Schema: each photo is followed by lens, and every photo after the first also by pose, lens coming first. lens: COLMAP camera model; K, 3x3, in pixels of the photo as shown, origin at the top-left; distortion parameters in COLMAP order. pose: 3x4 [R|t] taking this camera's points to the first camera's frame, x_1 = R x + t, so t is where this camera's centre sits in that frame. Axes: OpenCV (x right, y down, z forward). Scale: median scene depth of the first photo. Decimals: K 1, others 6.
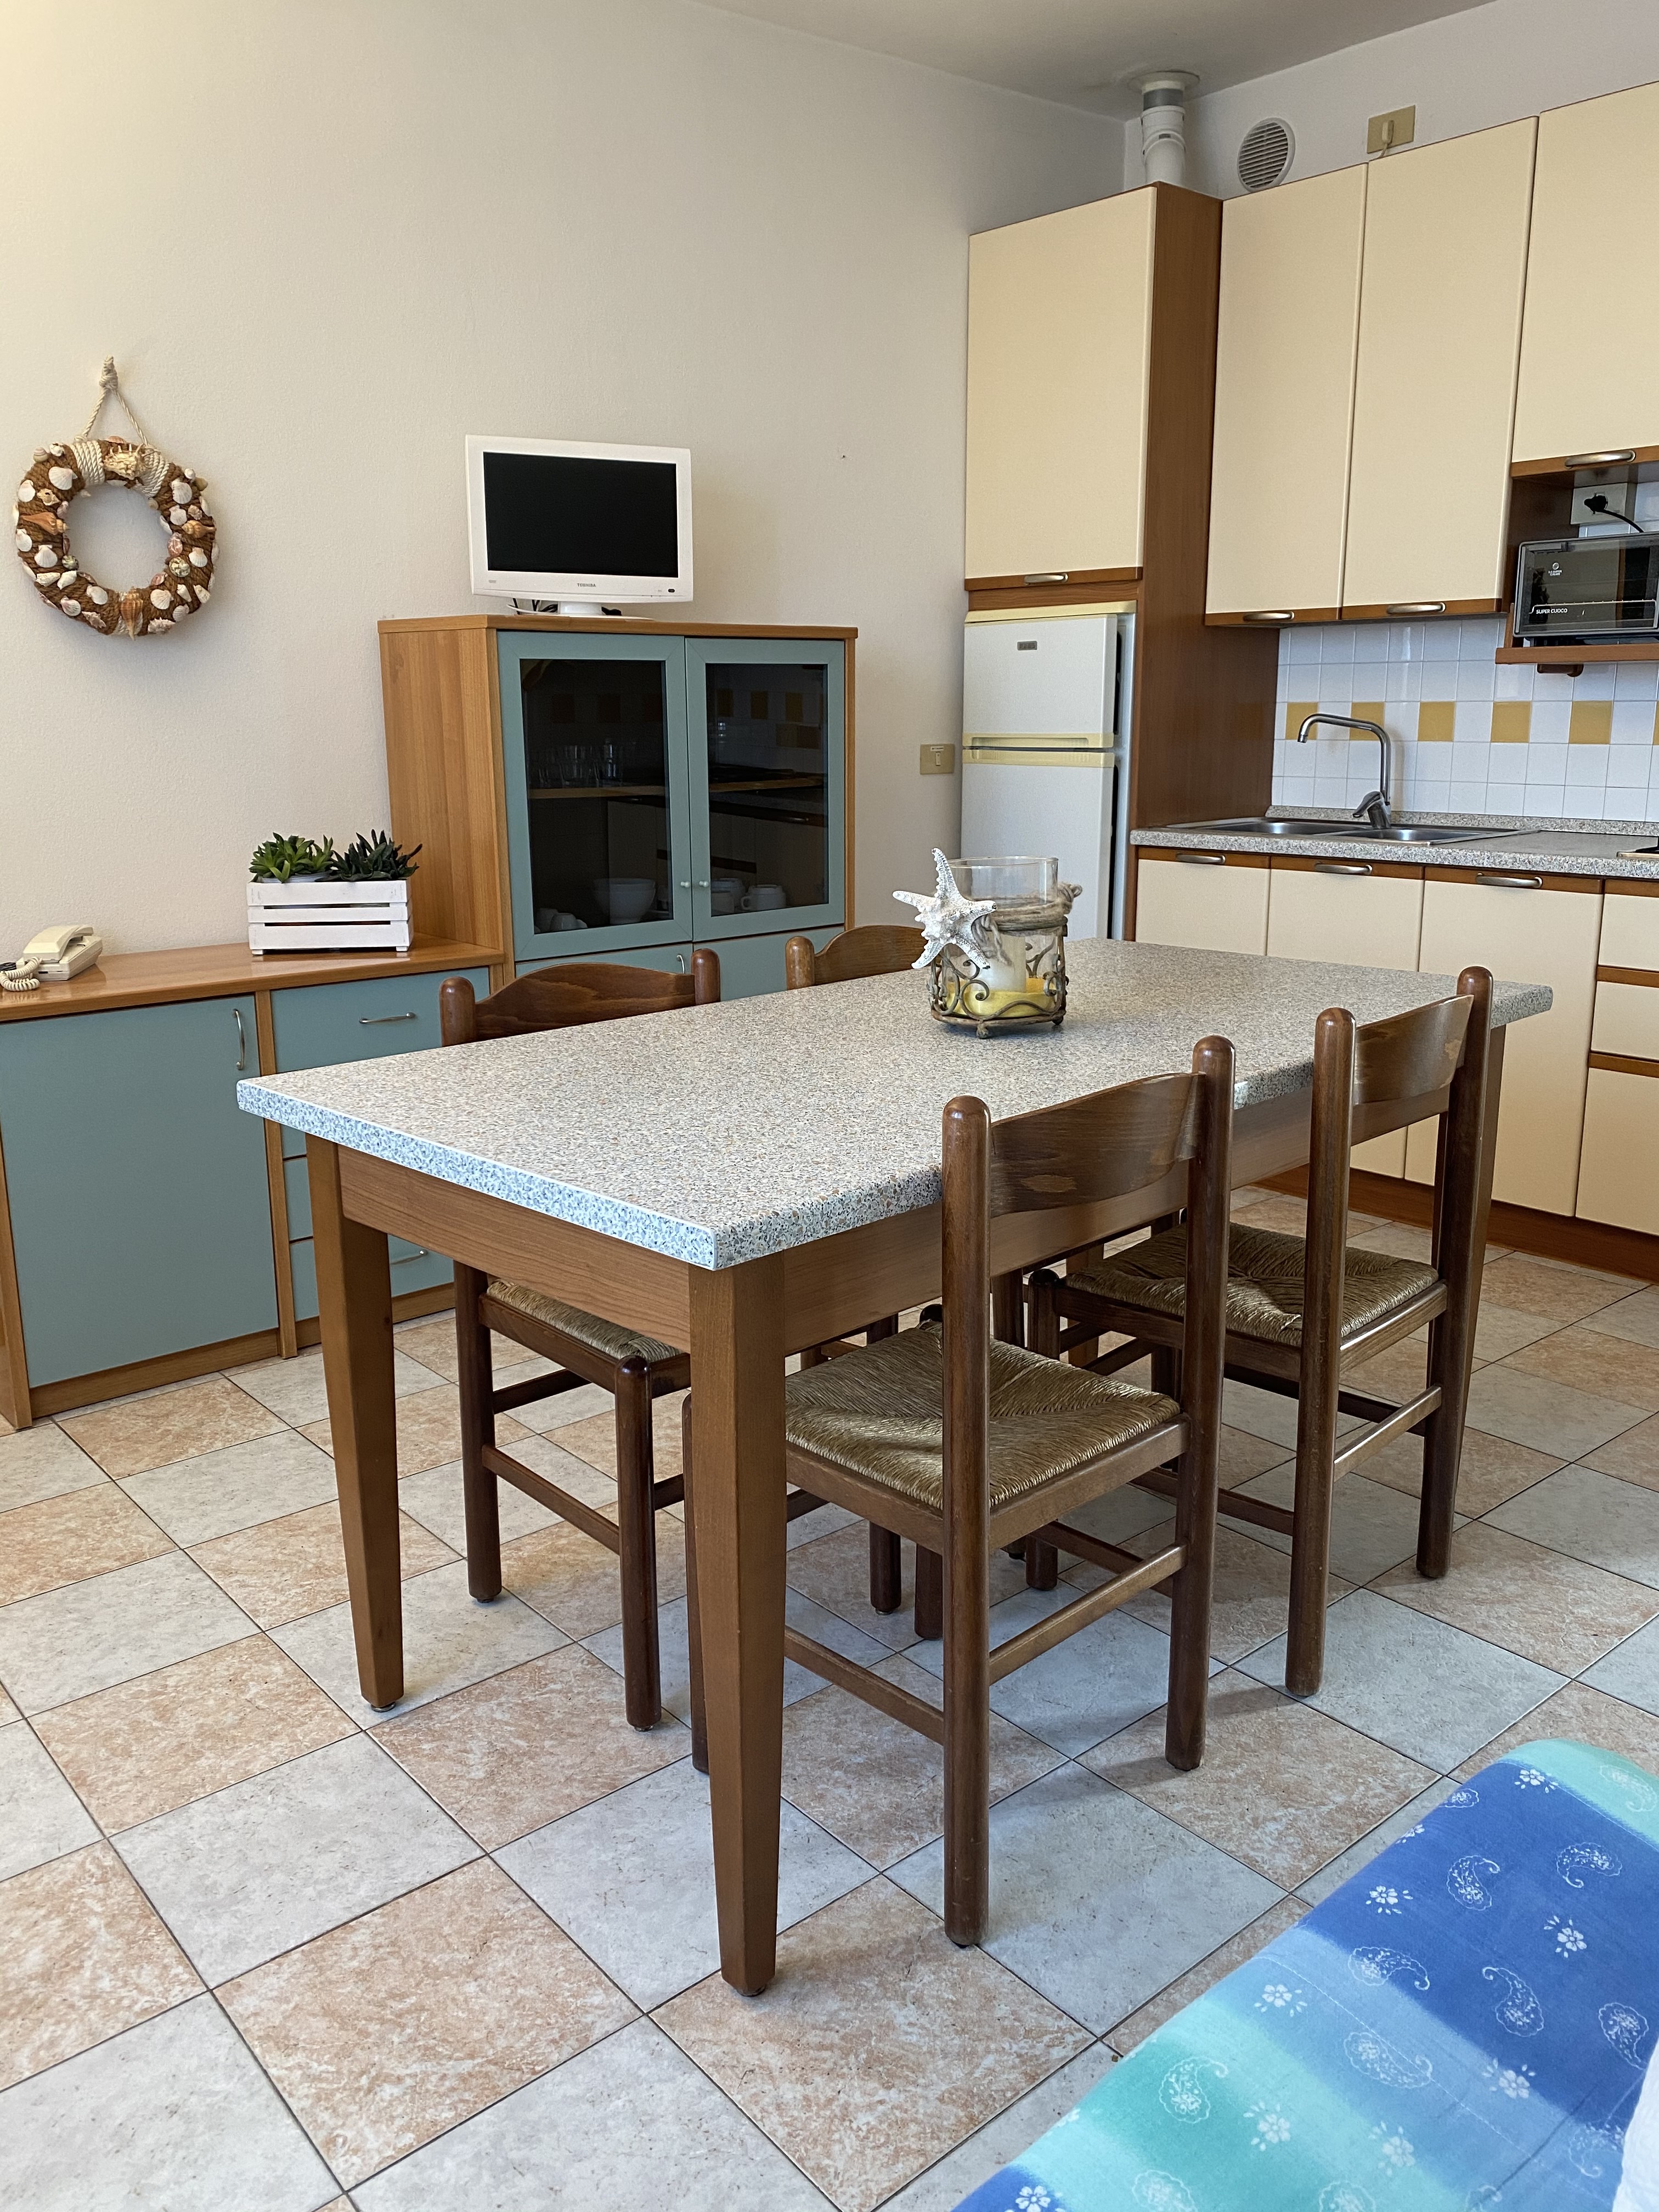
lens RADIAL K [[1725.5, 0, 840.6], [0, 1725.5, 1112.8], [0, 0, 1]] dist [0.006212, -0.016147]
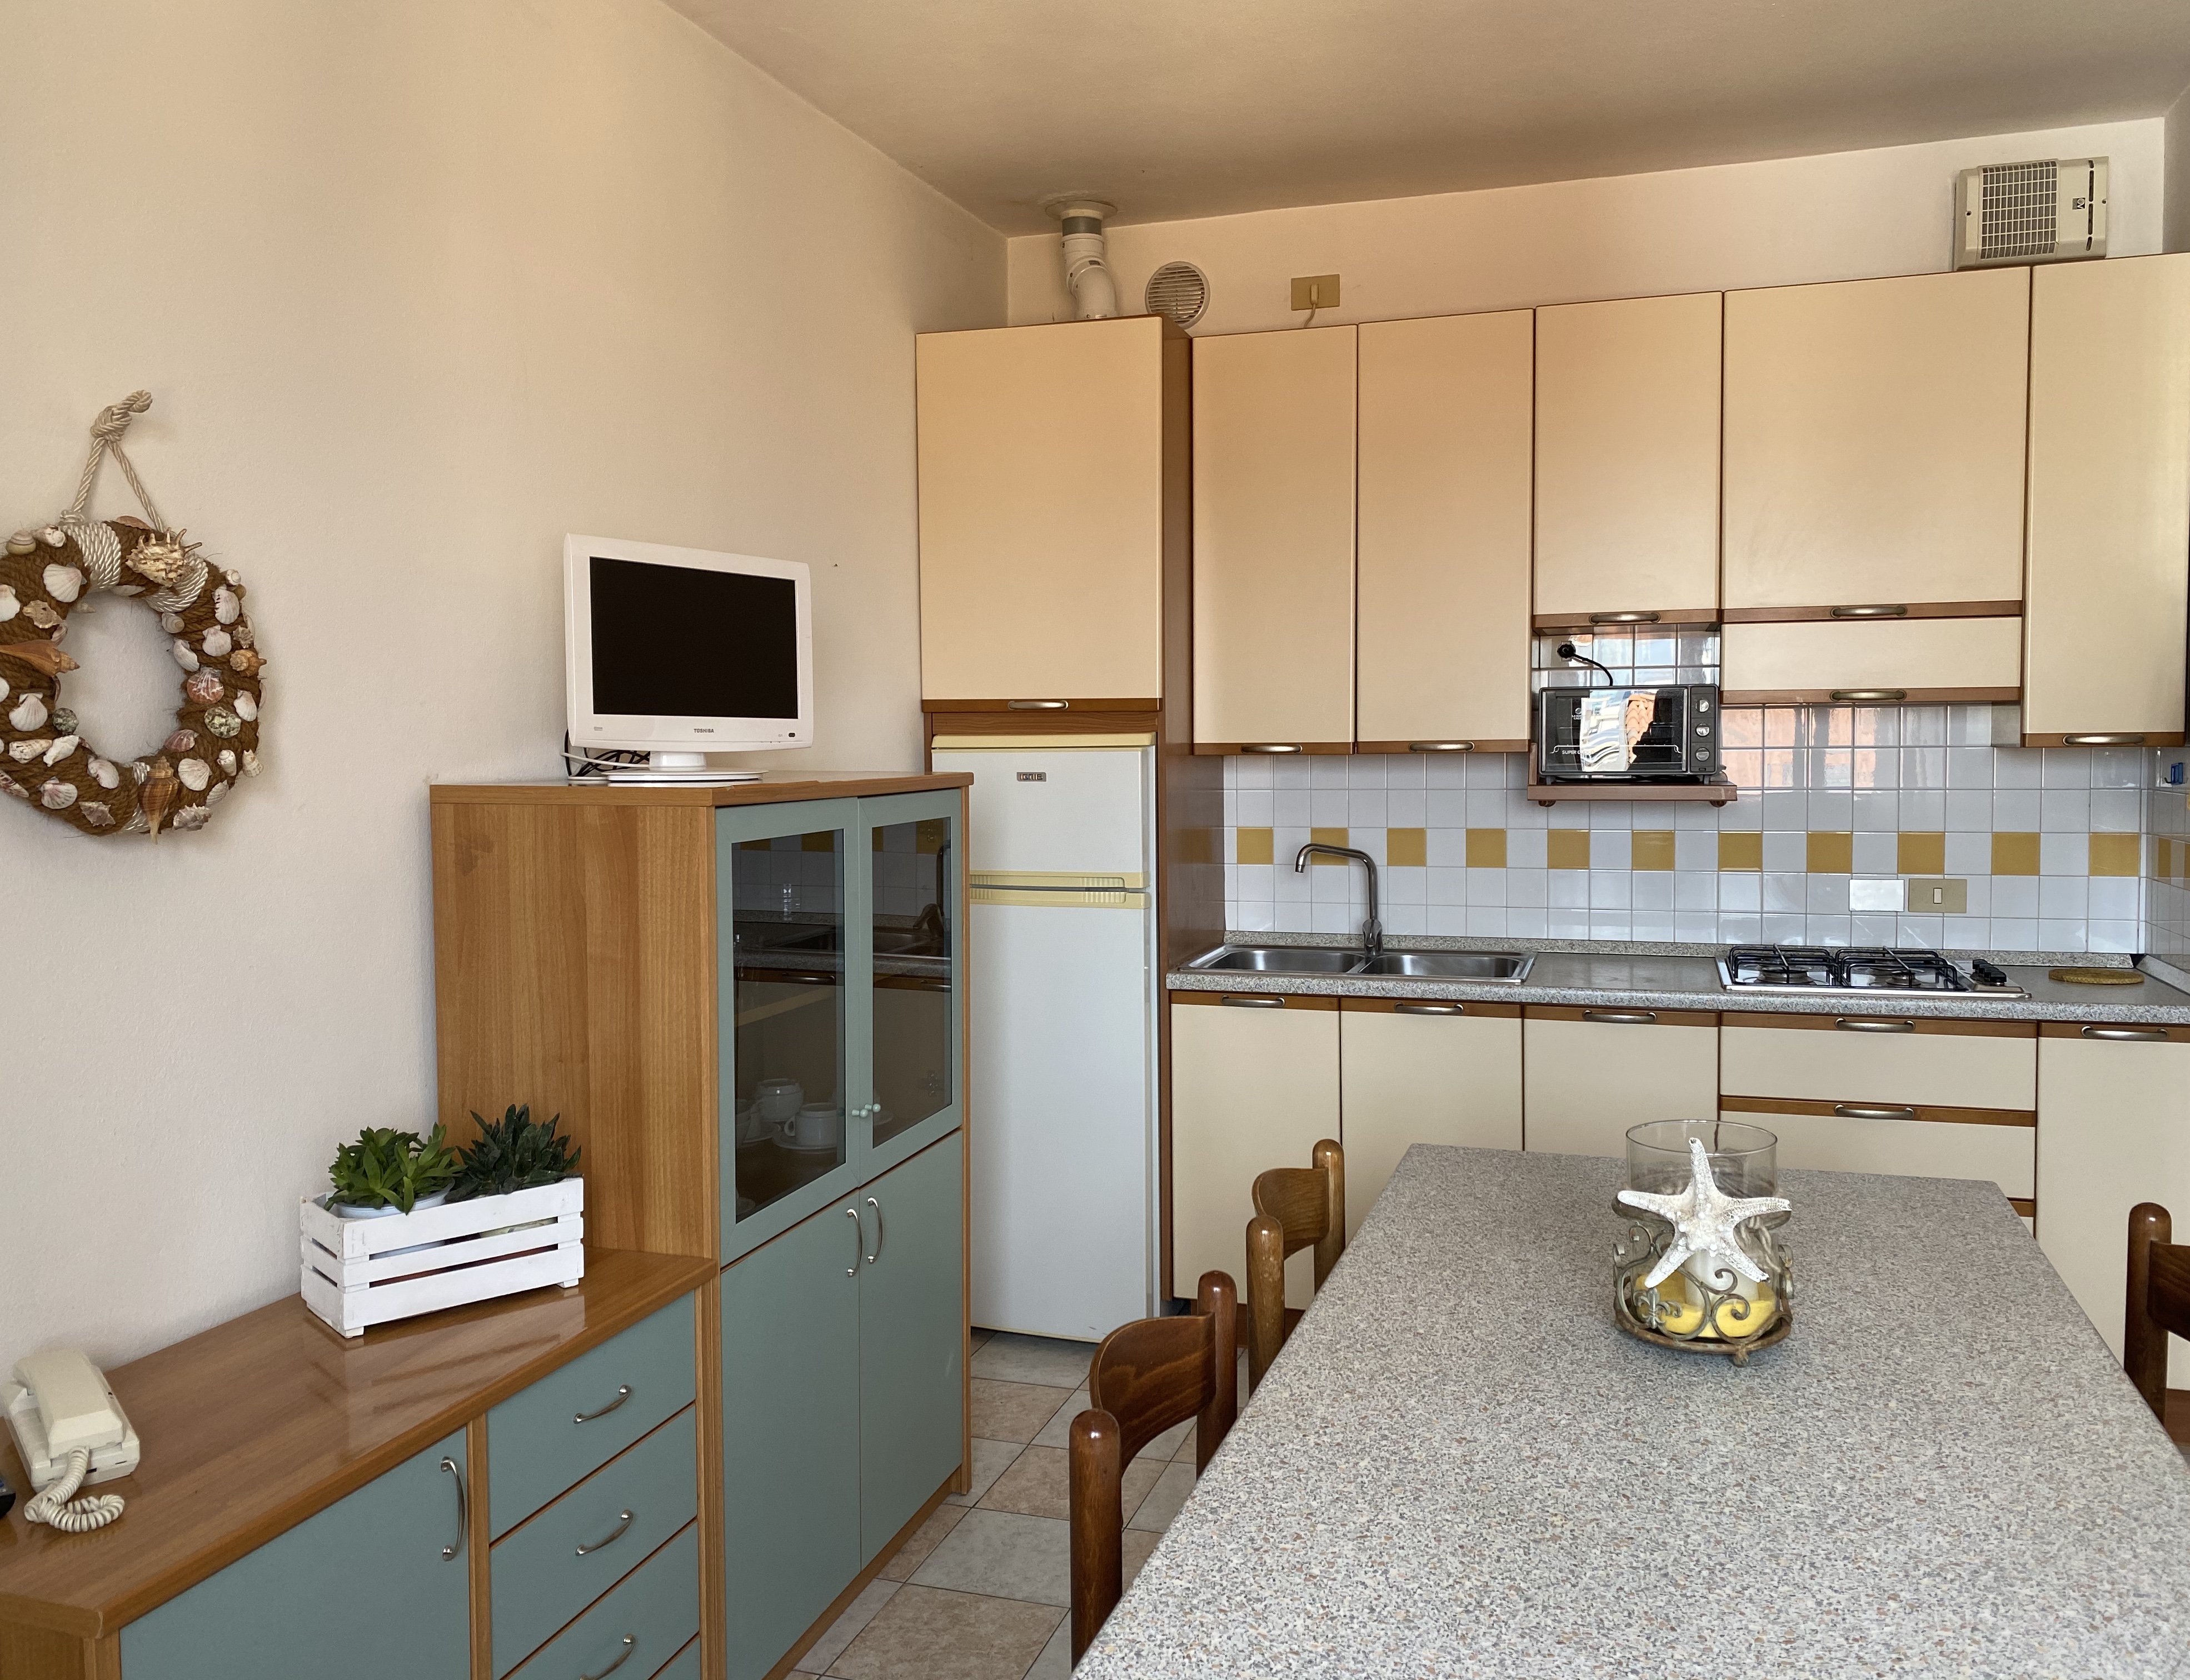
lens RADIAL K [[1743.0, 0, 1190.0], [0, 1743.0, 820.1], [0, 0, 1]] dist [0.041659, -0.018974]
pose [[0.842050, -0.023961, 0.538867, -0.384339], [0.125133, 0.980436, -0.151941, -0.127492], [-0.524684, 0.195372, 0.828575, 0.271487]]
